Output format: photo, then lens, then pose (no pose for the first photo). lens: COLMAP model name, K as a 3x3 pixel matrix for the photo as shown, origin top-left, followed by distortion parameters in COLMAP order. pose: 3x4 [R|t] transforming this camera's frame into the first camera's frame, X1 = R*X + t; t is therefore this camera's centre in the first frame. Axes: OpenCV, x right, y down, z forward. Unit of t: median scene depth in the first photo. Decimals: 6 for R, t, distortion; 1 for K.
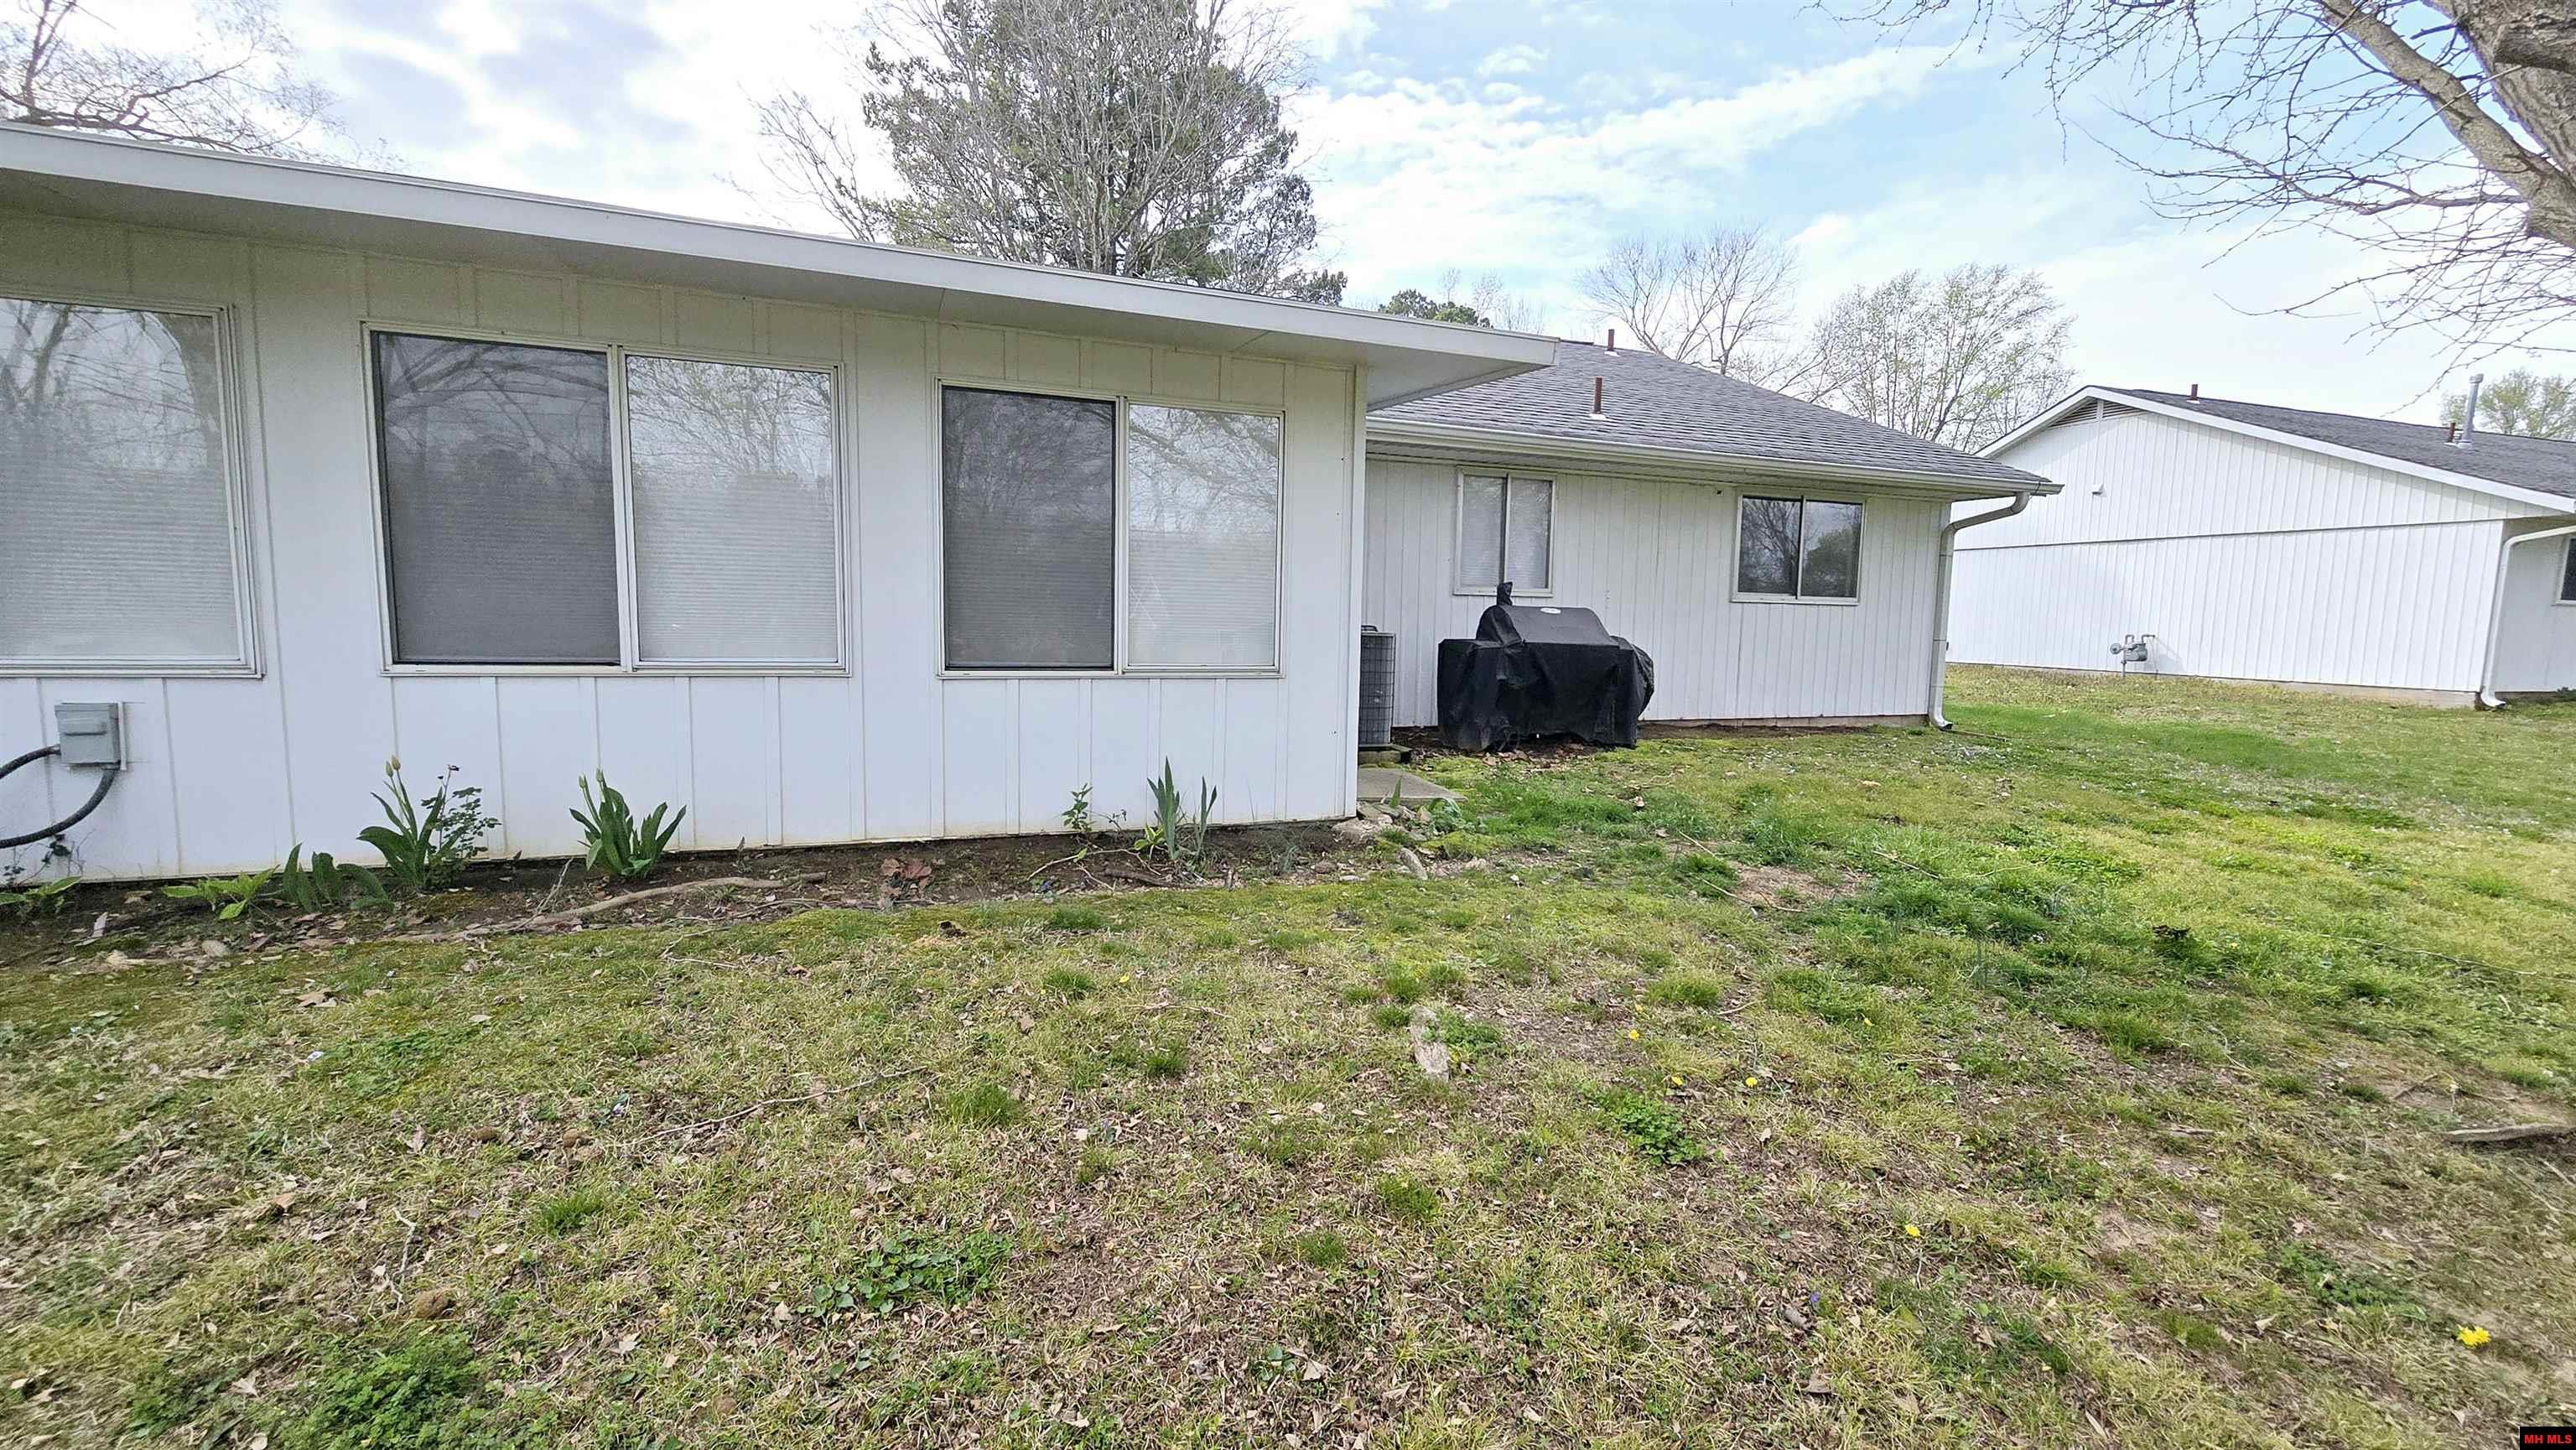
lens RADIAL K [[1053.0, 0, 1298.3], [0, 1053.0, 733.0], [0, 0, 1]] dist [-0.001727, -0.000797]
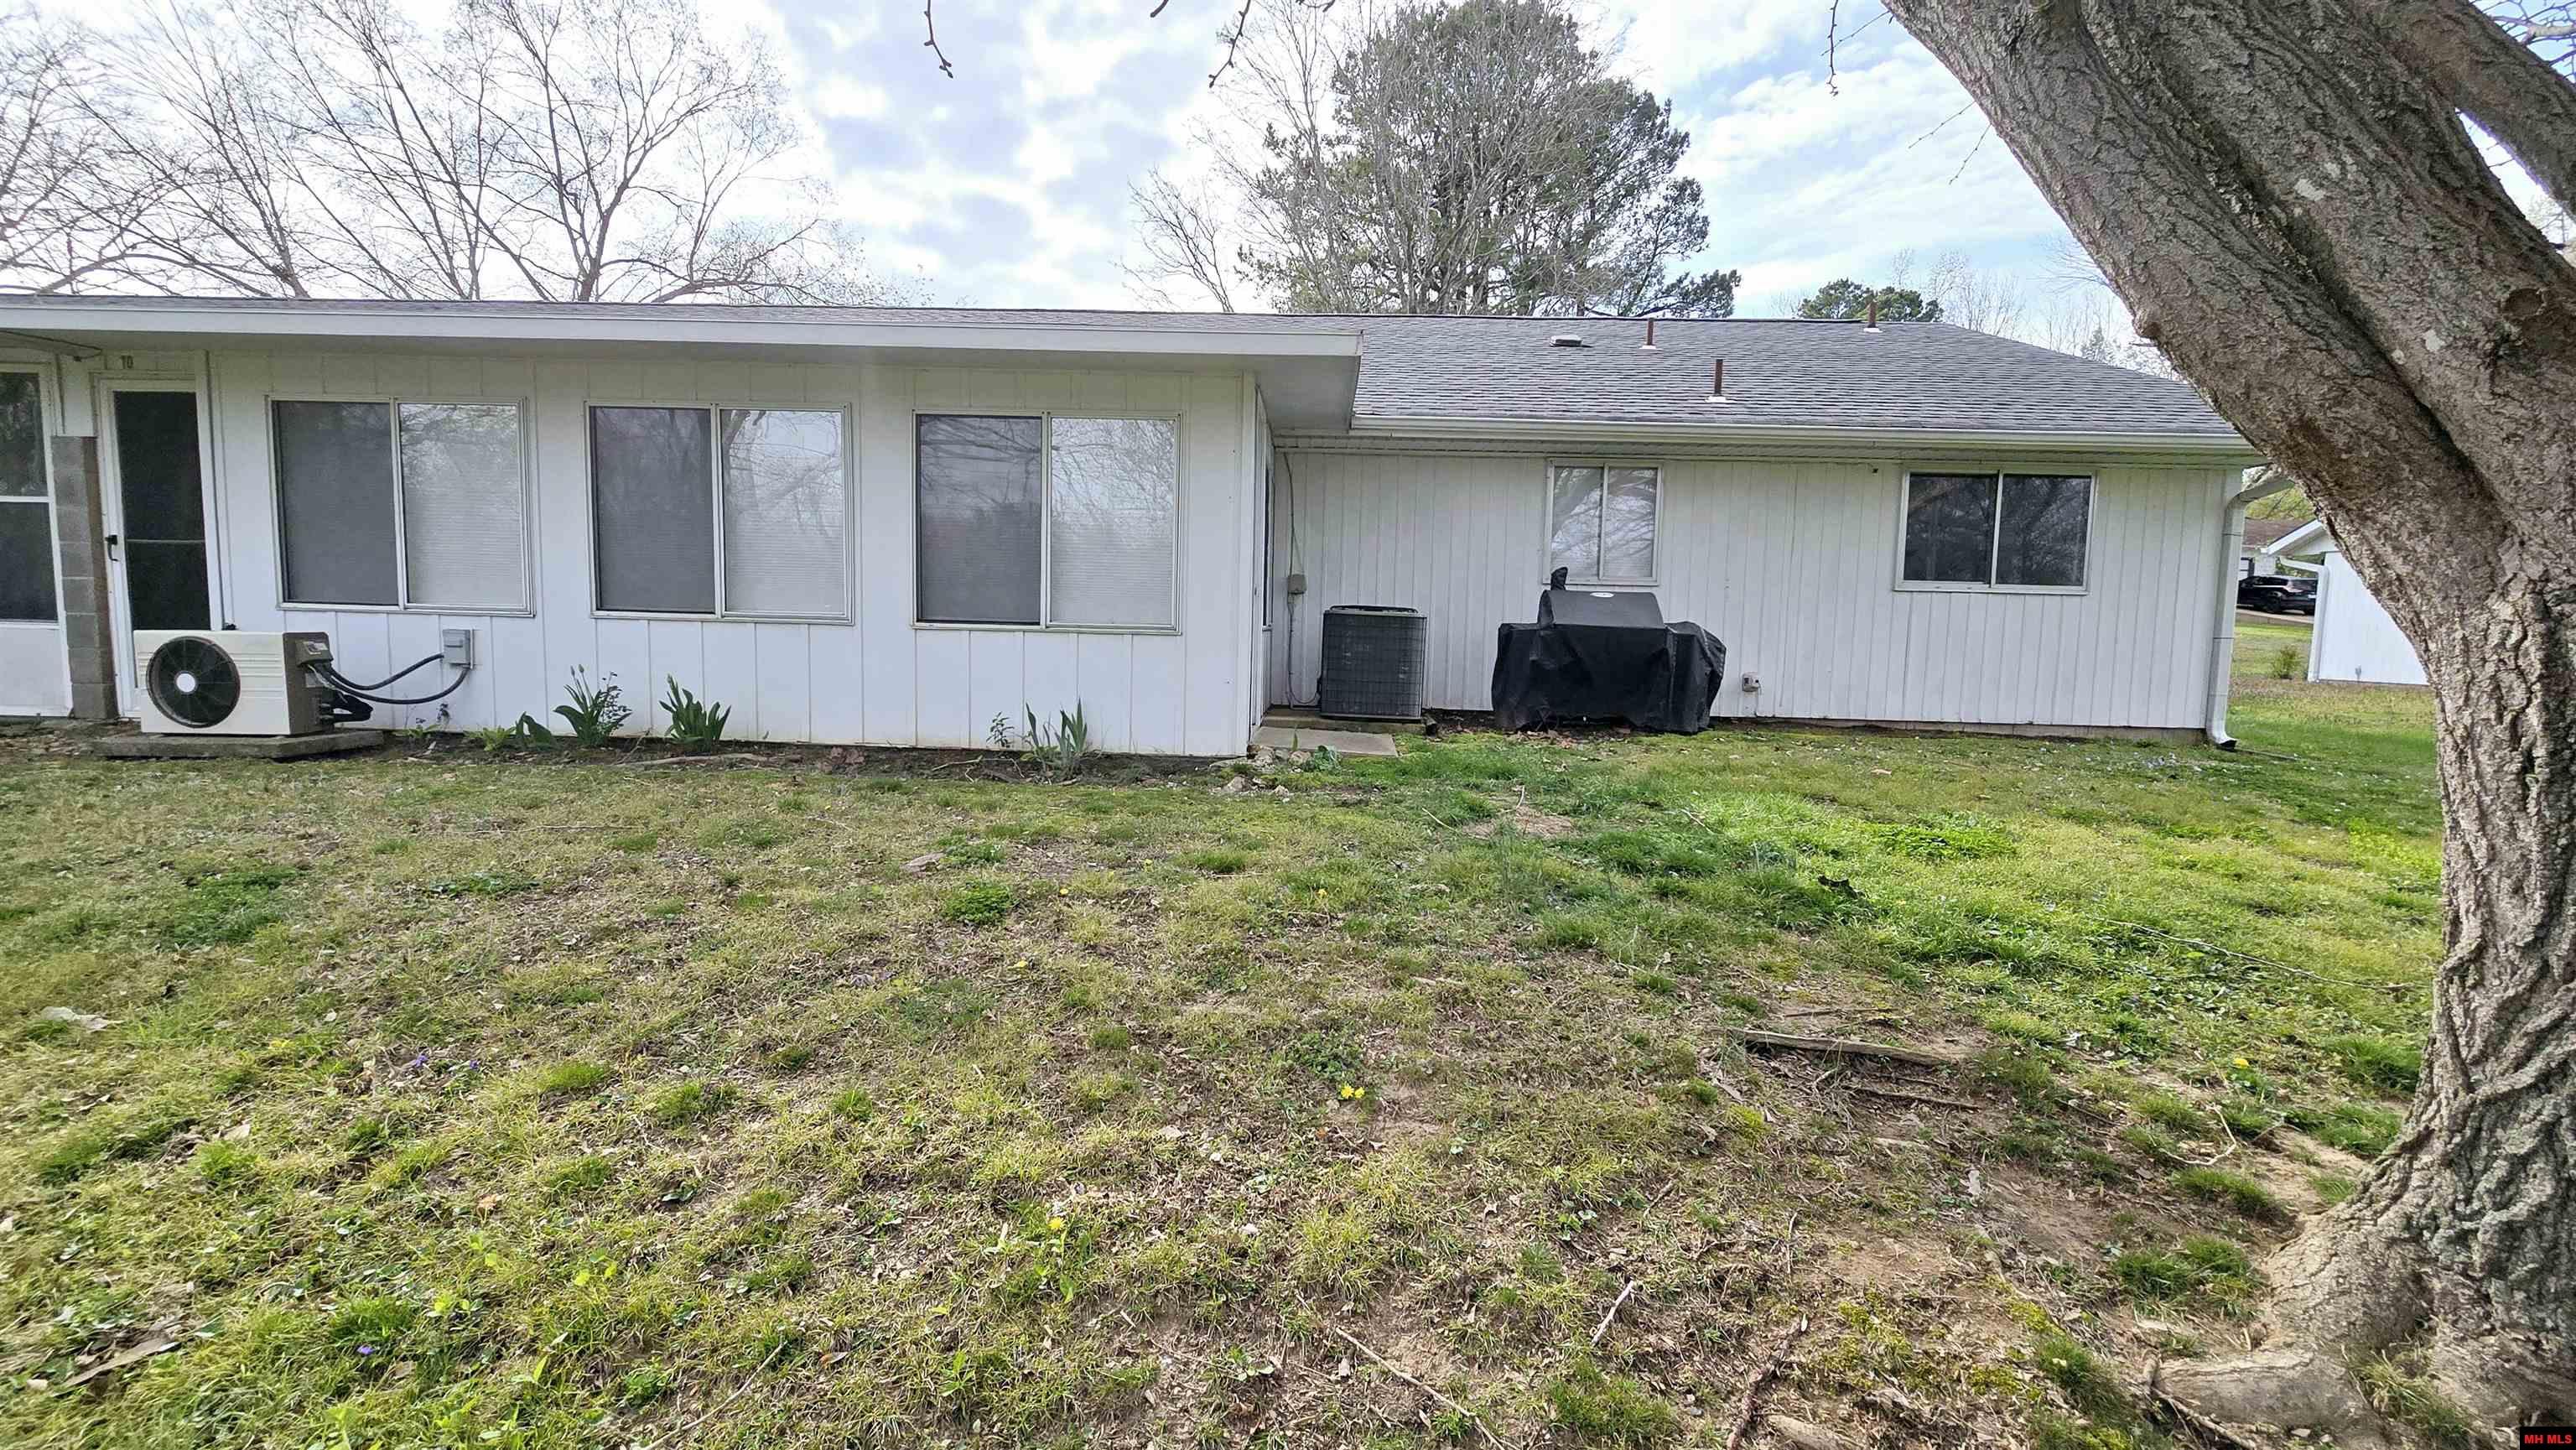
lens RADIAL K [[1053.0, 0, 1298.3], [0, 1053.0, 733.0], [0, 0, 1]] dist [-0.001727, -0.000797]
pose [[0.921965, 0.040009, -0.385200, 0.330594], [-0.049117, 0.998697, -0.013830, 0.039963], [0.384145, 0.031671, 0.922729, -0.032001]]
